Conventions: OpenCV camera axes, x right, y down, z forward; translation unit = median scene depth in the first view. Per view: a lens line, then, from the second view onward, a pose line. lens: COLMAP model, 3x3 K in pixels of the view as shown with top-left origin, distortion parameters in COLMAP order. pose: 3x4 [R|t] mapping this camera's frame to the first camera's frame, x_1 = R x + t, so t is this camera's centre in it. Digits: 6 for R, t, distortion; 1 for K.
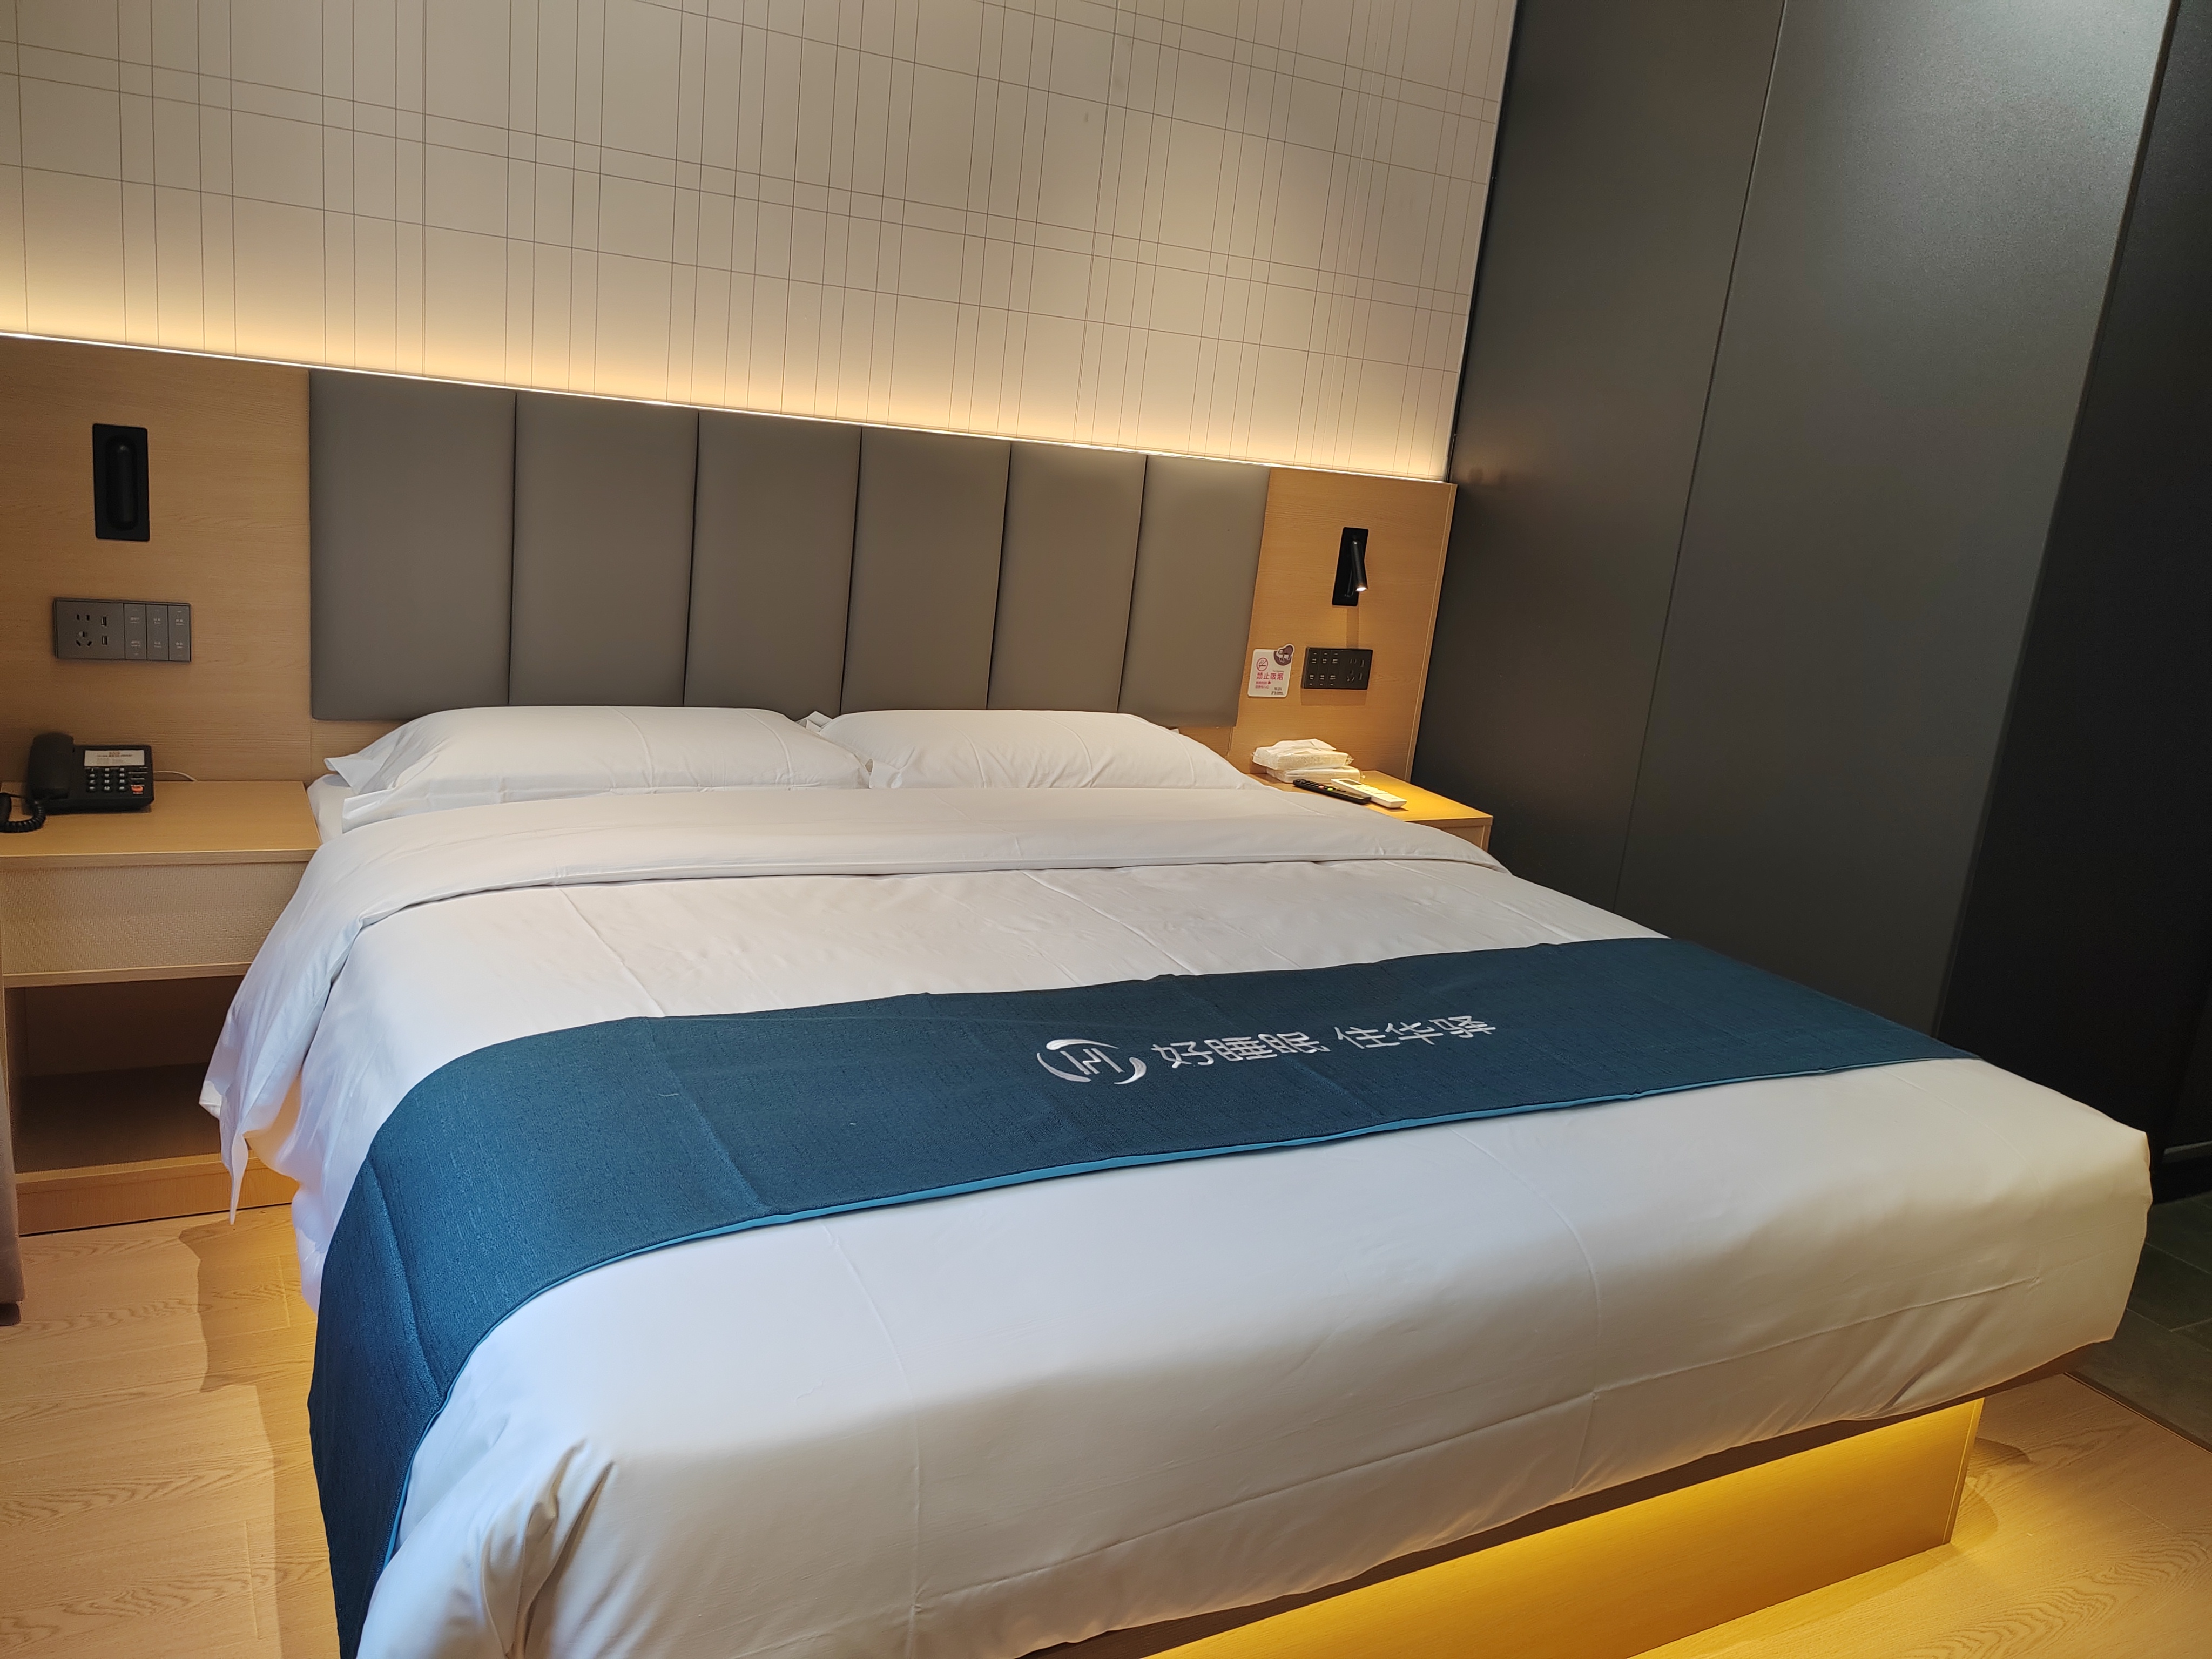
lens RADIAL K [[1732.2, 0, 1089.9], [0, 1732.2, 865.6], [0, 0, 1]] dist [0.047974, -0.009010]
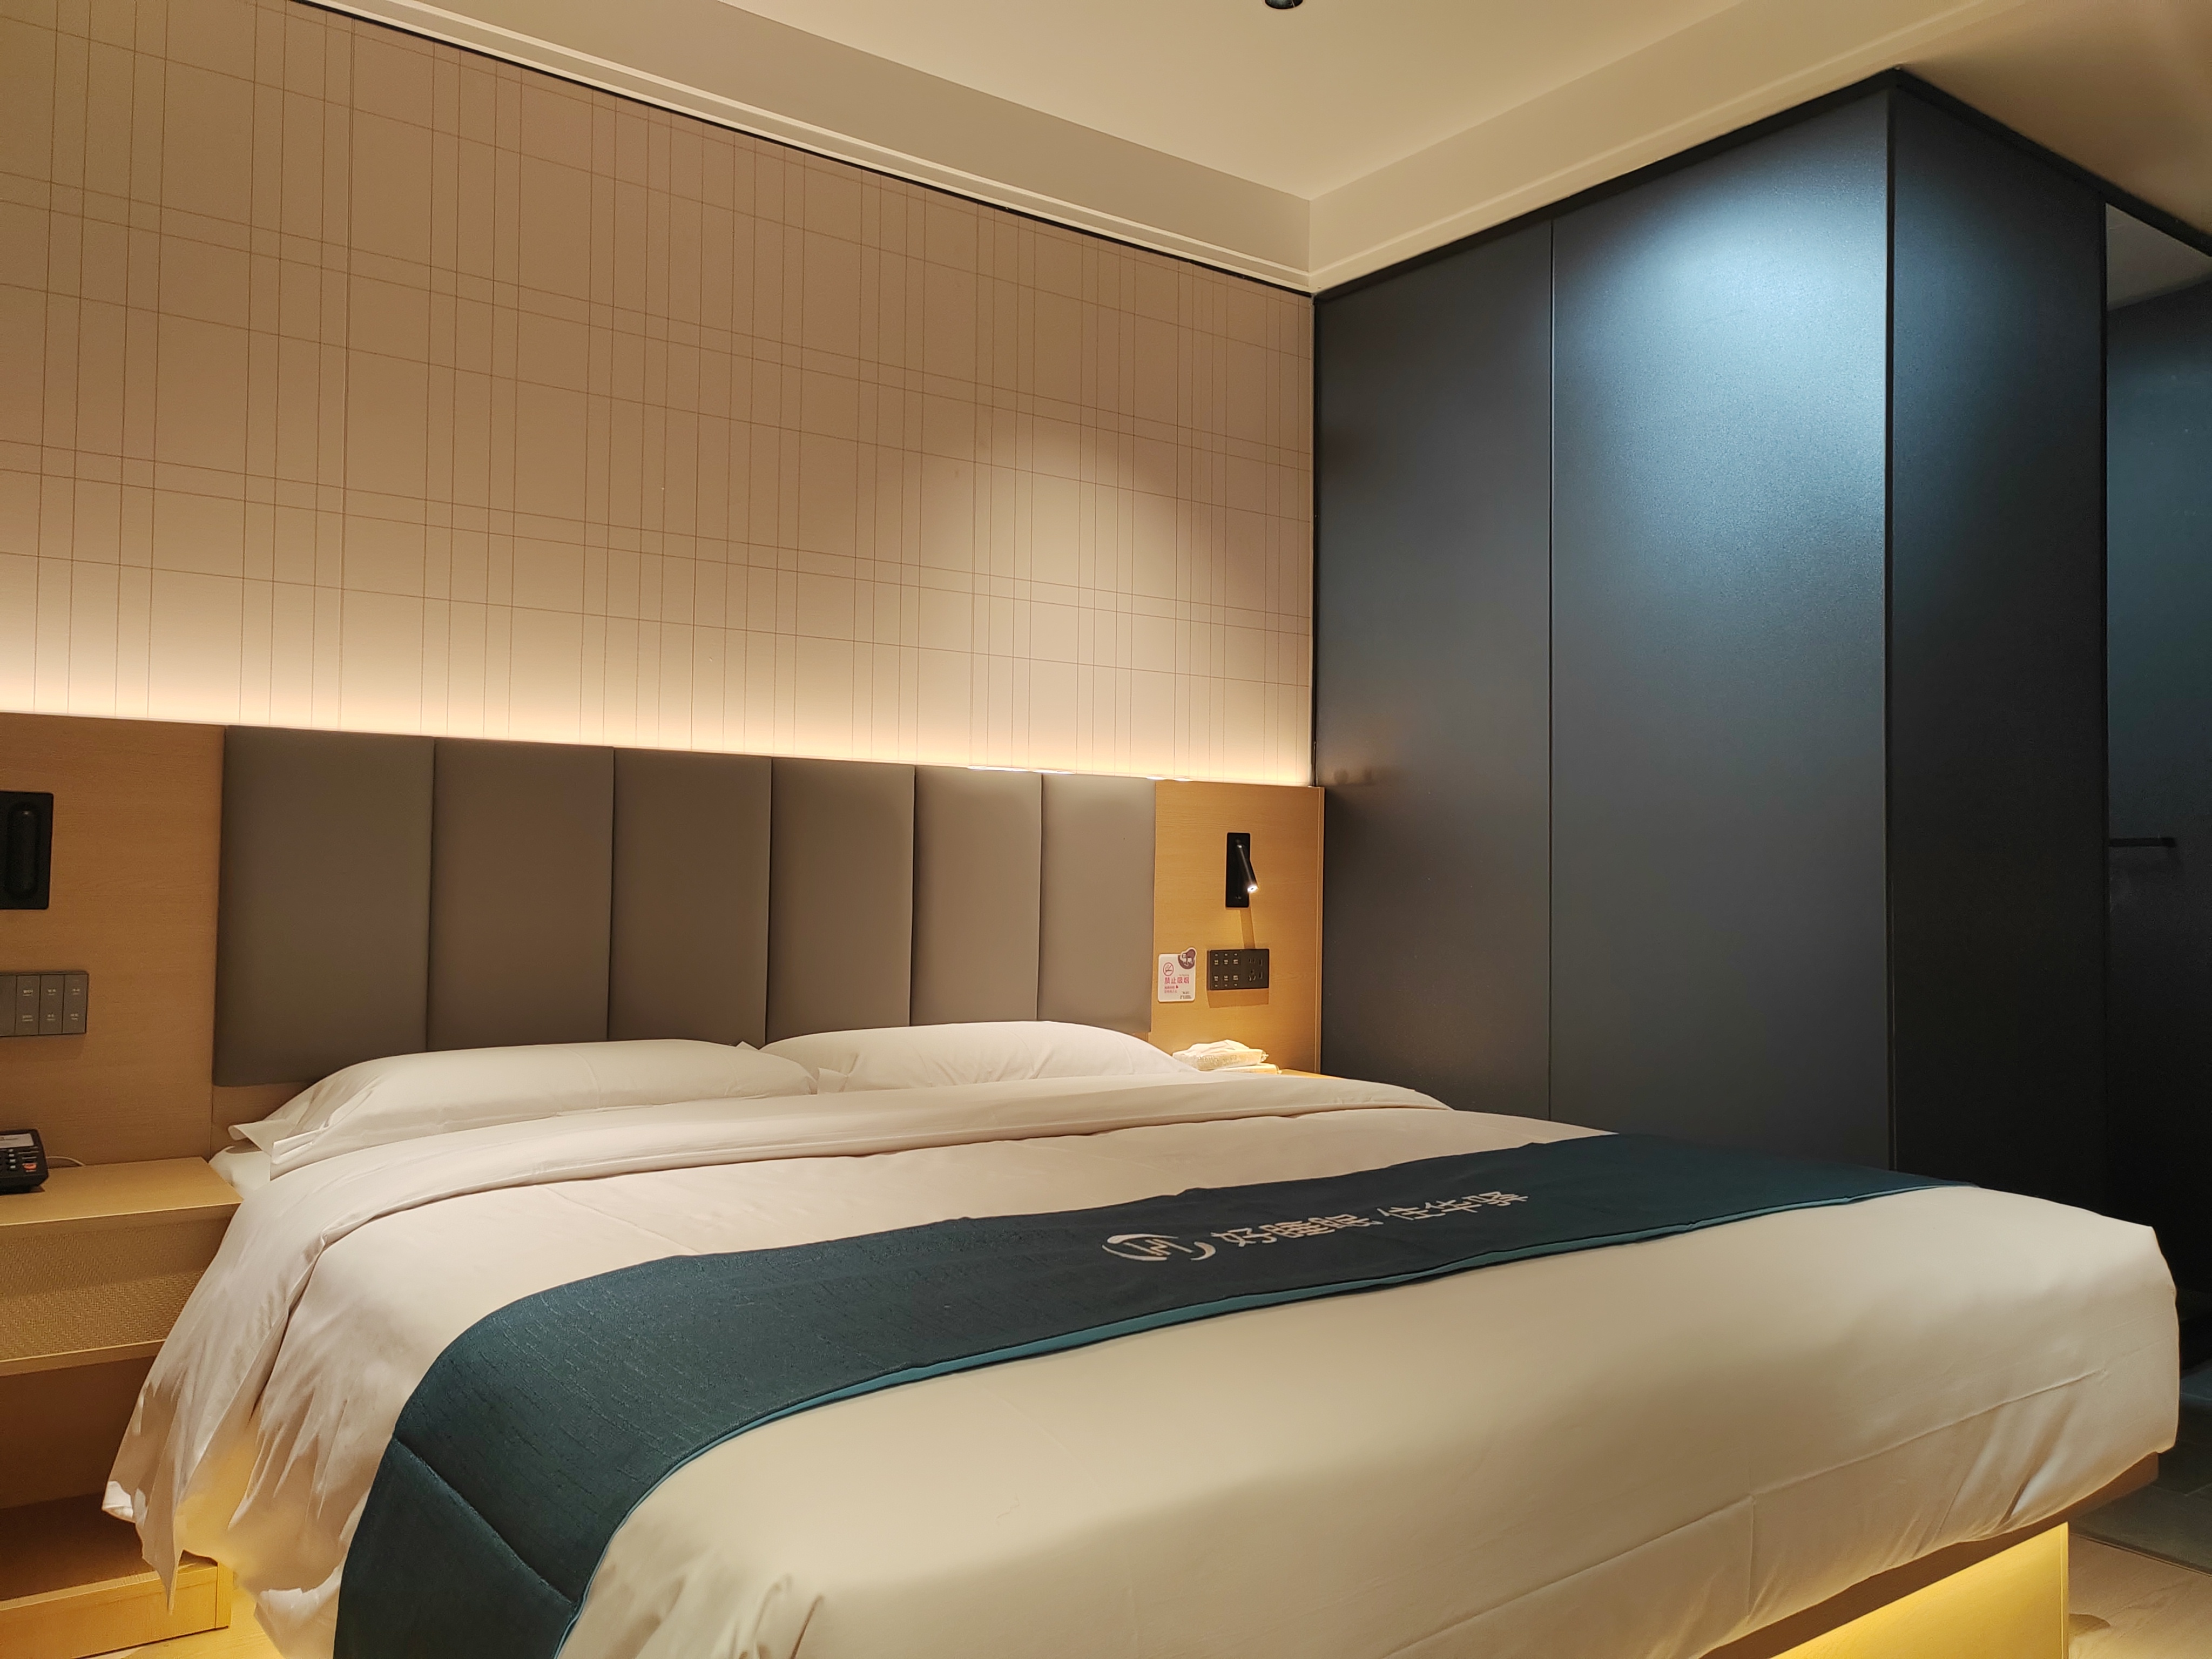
lens RADIAL K [[1732.2, 0, 1102.3], [0, 1732.2, 872.0], [0, 0, 1]] dist [0.047974, -0.009010]
pose [[0.986761, -0.094309, 0.131938, -0.094498], [0.124200, 0.962588, -0.240830, 0.096725], [-0.104289, 0.254028, 0.961558, 0.017039]]
